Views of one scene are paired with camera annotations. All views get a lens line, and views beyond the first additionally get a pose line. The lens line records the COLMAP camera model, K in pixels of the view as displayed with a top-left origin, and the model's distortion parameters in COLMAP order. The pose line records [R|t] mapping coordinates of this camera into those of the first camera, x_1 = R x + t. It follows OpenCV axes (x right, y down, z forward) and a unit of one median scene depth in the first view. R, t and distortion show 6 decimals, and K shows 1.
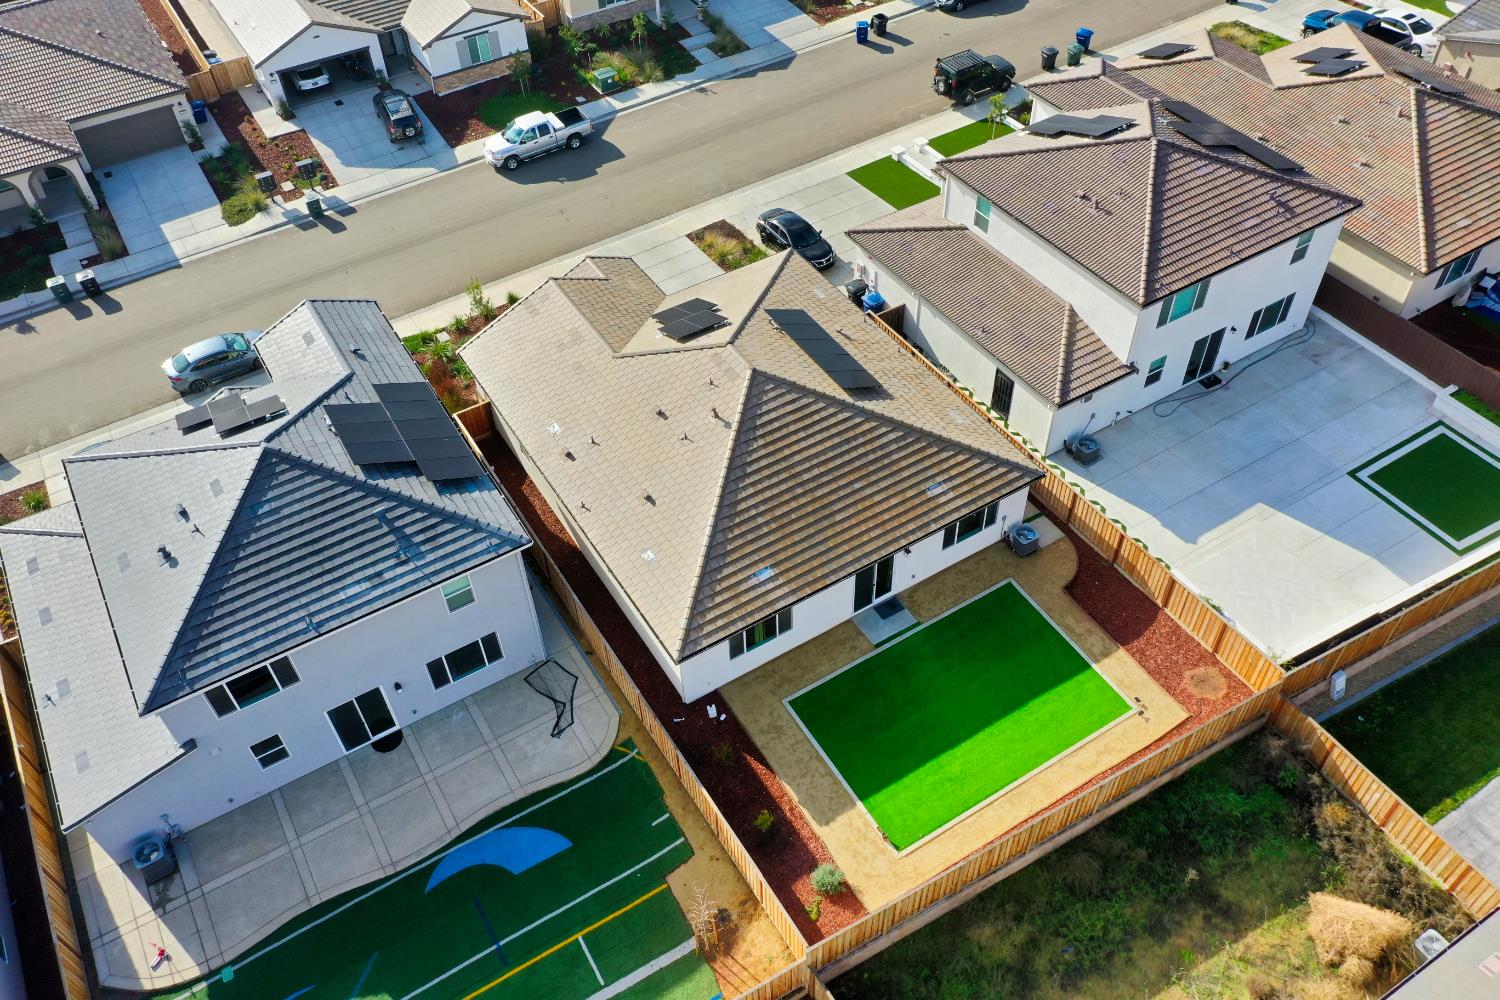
lens RADIAL K [[1179.7, 0, 750.0], [0, 1179.7, 500.0], [0, 0, 1]] dist [0.006362, 0.009851]
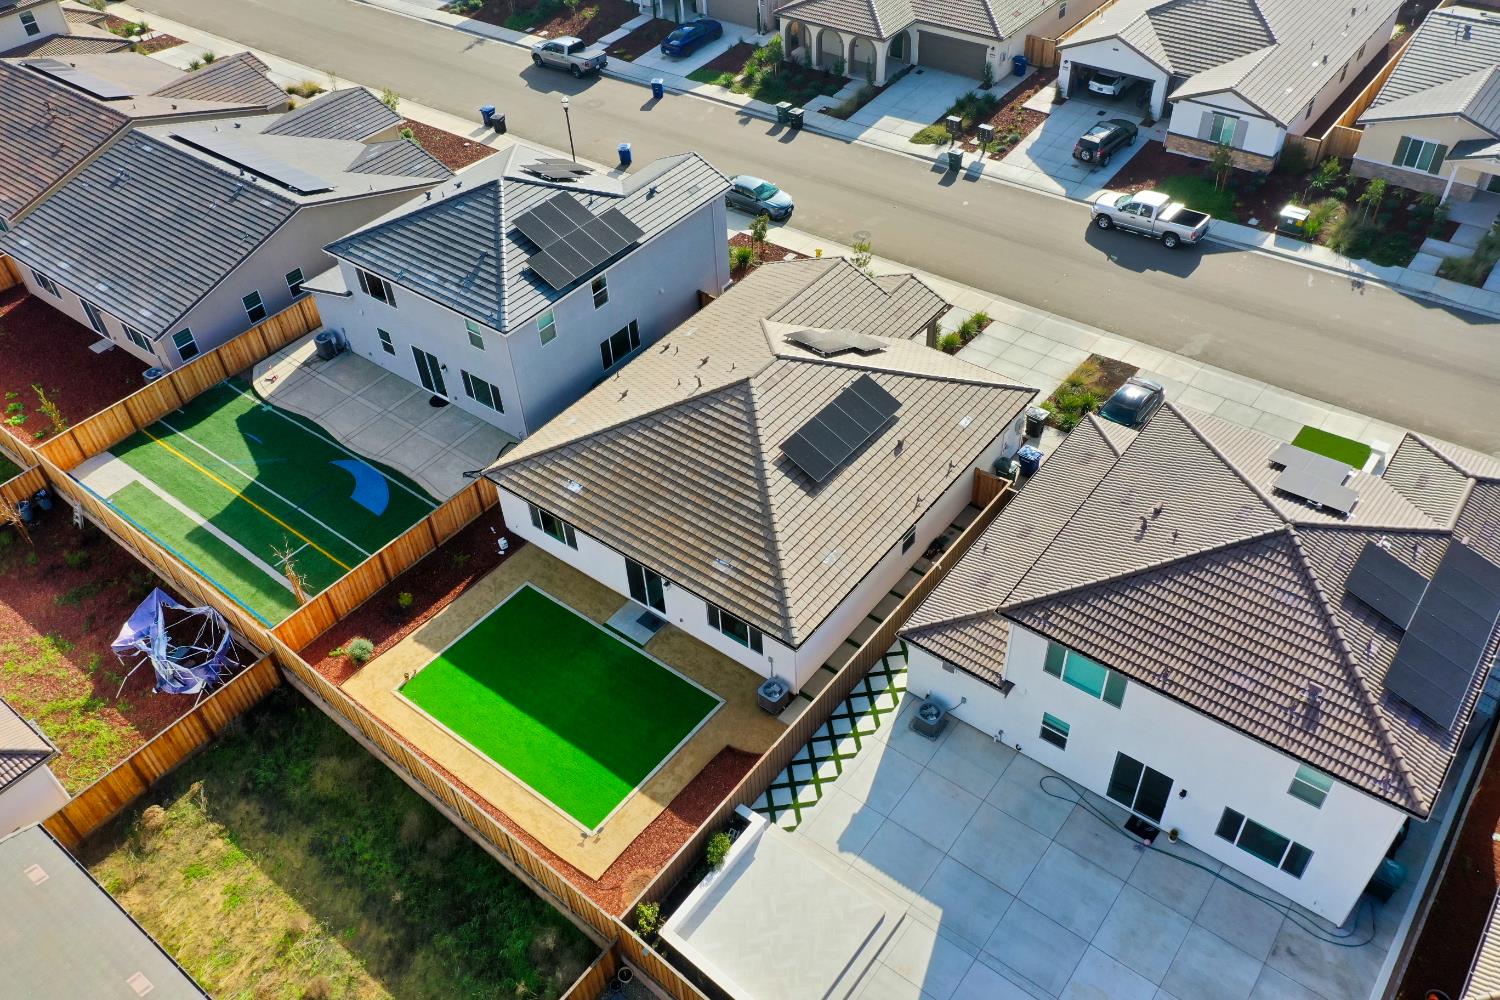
lens RADIAL K [[1189.5, 0, 750.0], [0, 1189.5, 500.0], [0, 0, 1]] dist [0.008536, -0.004618]
pose [[0.352722, 0.642787, -0.680008, 0.794719], [-0.654301, 0.688943, 0.311846, -0.367162], [0.668938, 0.334935, 0.663582, 0.328728]]
